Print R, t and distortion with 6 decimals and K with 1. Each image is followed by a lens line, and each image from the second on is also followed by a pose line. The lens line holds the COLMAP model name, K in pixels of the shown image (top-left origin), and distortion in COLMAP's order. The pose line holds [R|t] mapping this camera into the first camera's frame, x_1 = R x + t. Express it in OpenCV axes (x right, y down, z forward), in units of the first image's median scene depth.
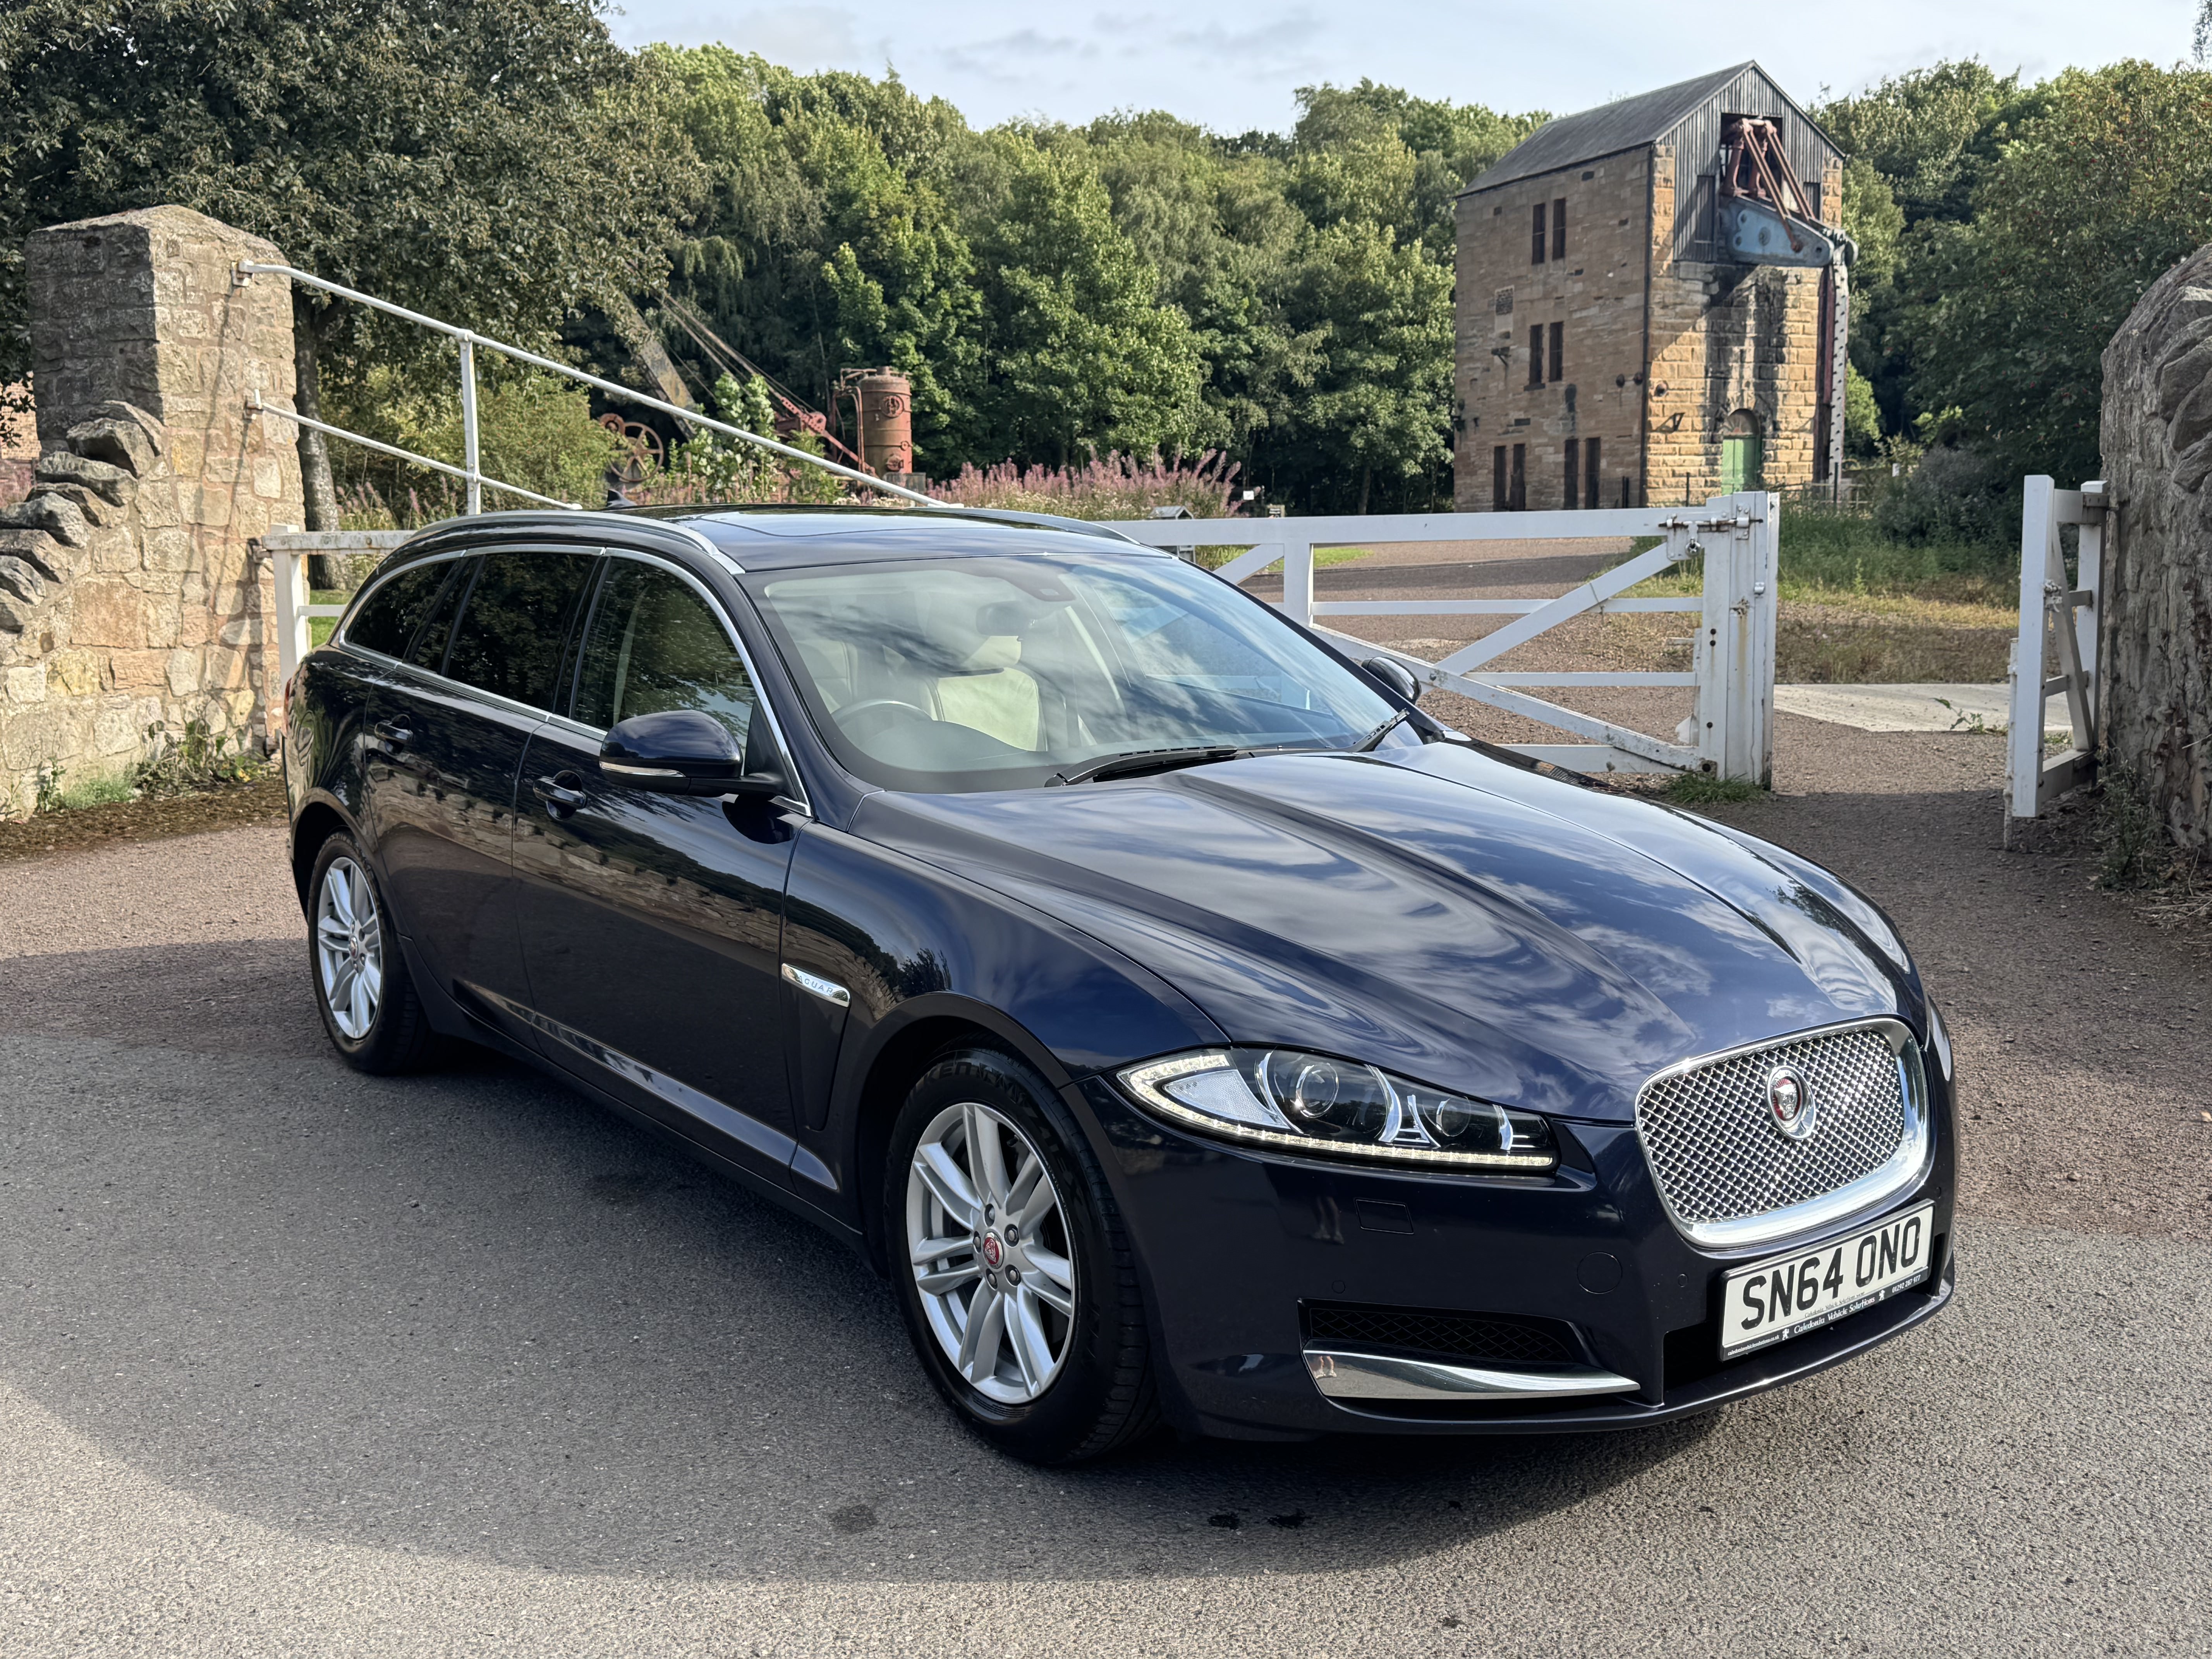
lens RADIAL K [[2179.2, 0, 1105.1], [0, 2179.2, 830.3], [0, 0, 1]] dist [0.192787, -0.440315]
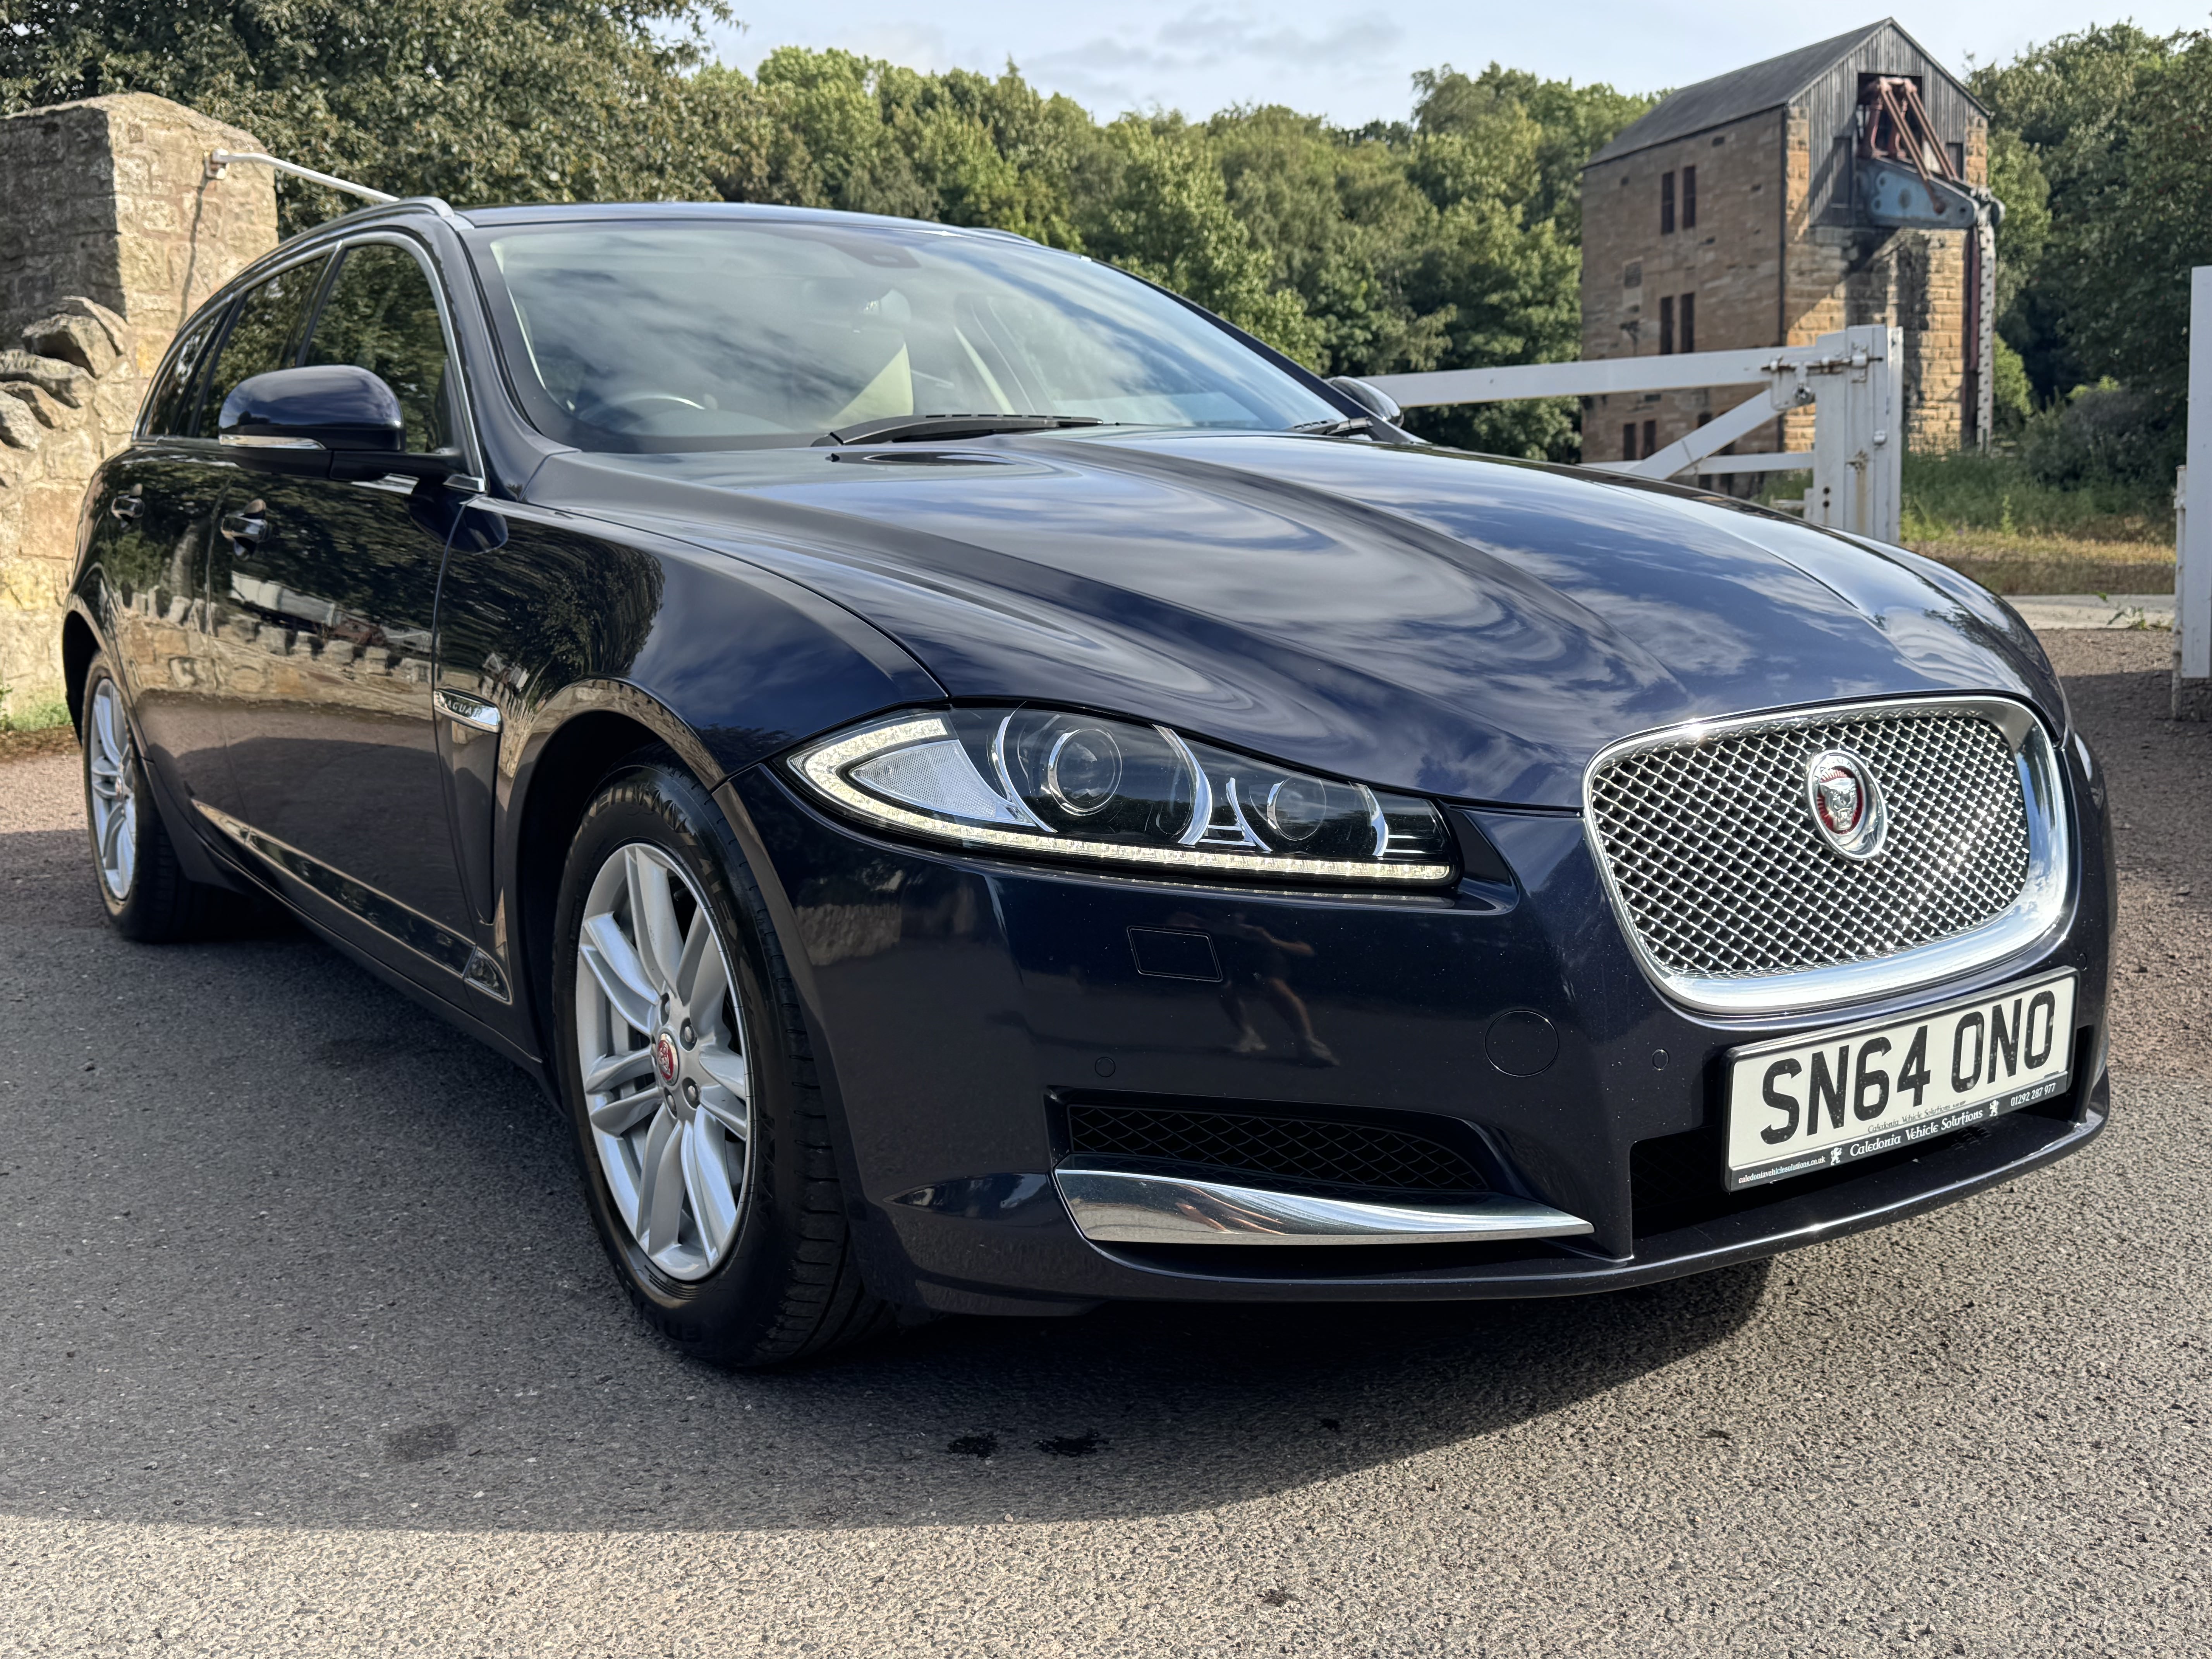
lens RADIAL K [[2190.5, 0, 1096.0], [0, 2190.5, 834.7], [0, 0, 1]] dist [0.153330, -0.327582]
pose [[0.997926, -0.009419, -0.063682, 0.017173], [0.009291, 0.999954, -0.002304, 0.016923], [0.063701, 0.001708, 0.997968, 0.044155]]
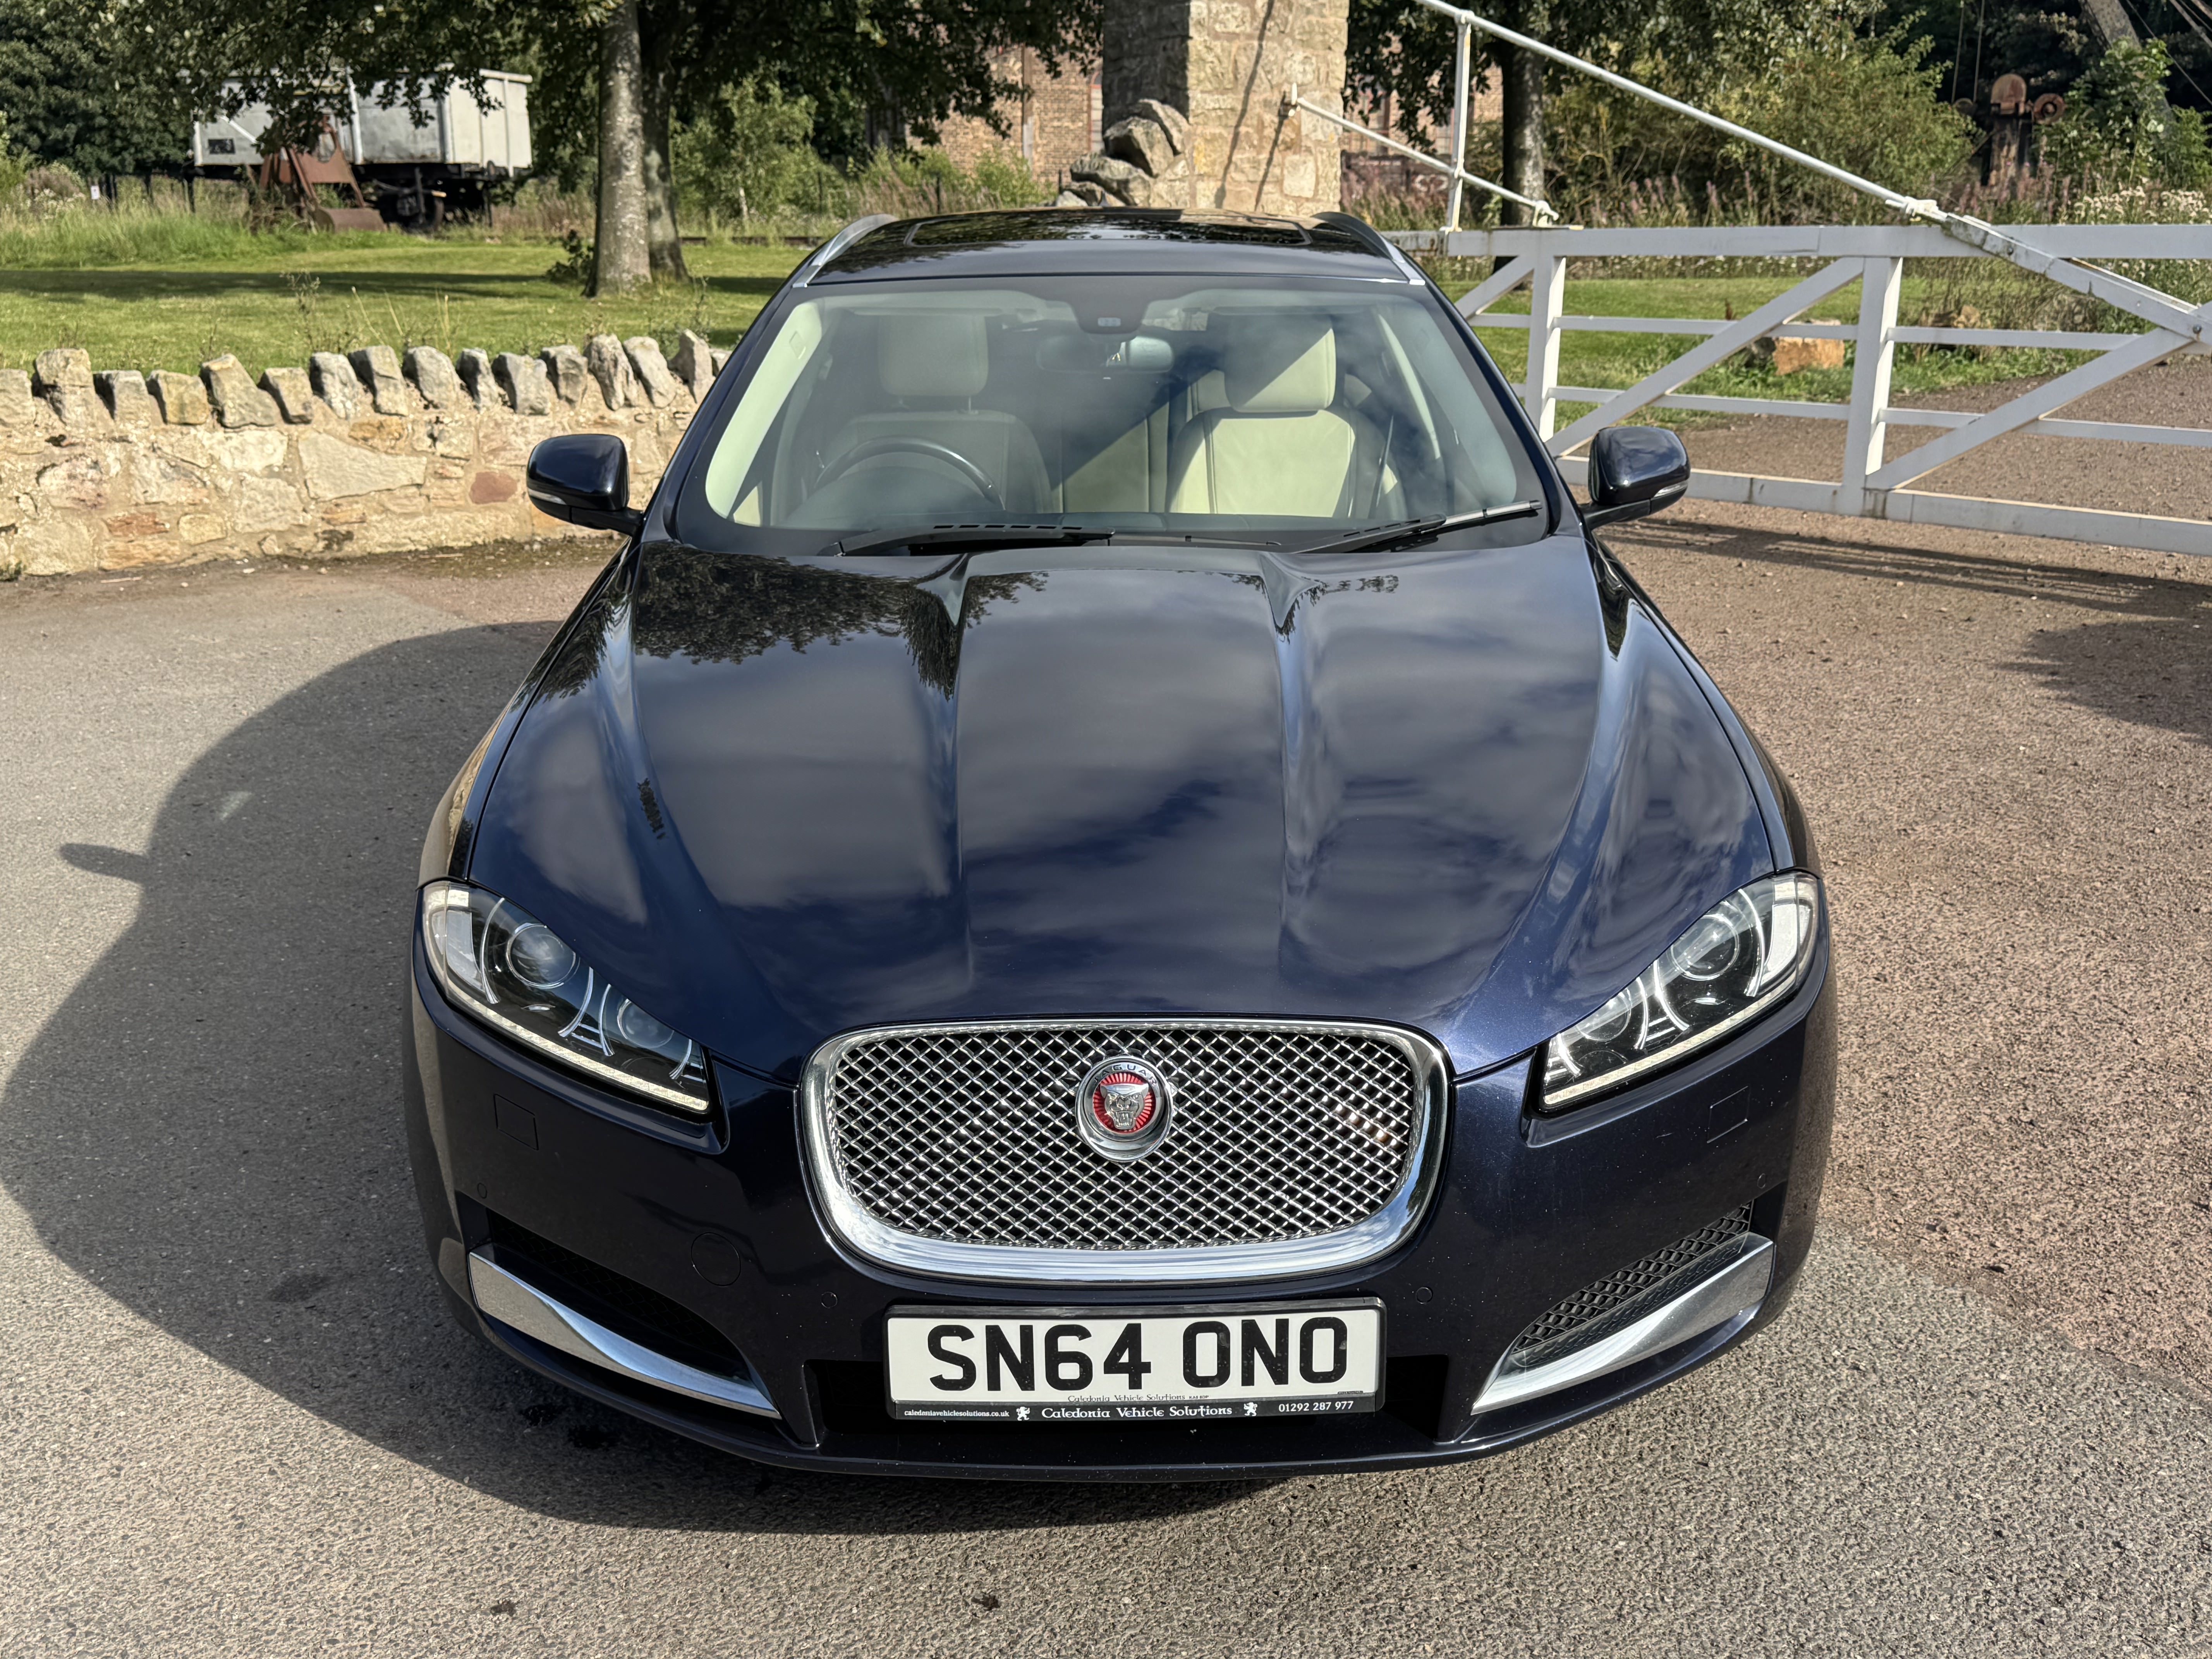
lens RADIAL K [[2185.4, 0, 1107.5], [0, 2185.4, 838.4], [0, 0, 1]] dist [0.168534, -0.373027]
pose [[0.799623, 0.174800, -0.574498, 0.089334], [-0.096153, 0.981622, 0.164841, -0.009874], [0.592754, -0.076571, 0.801735, 0.057148]]
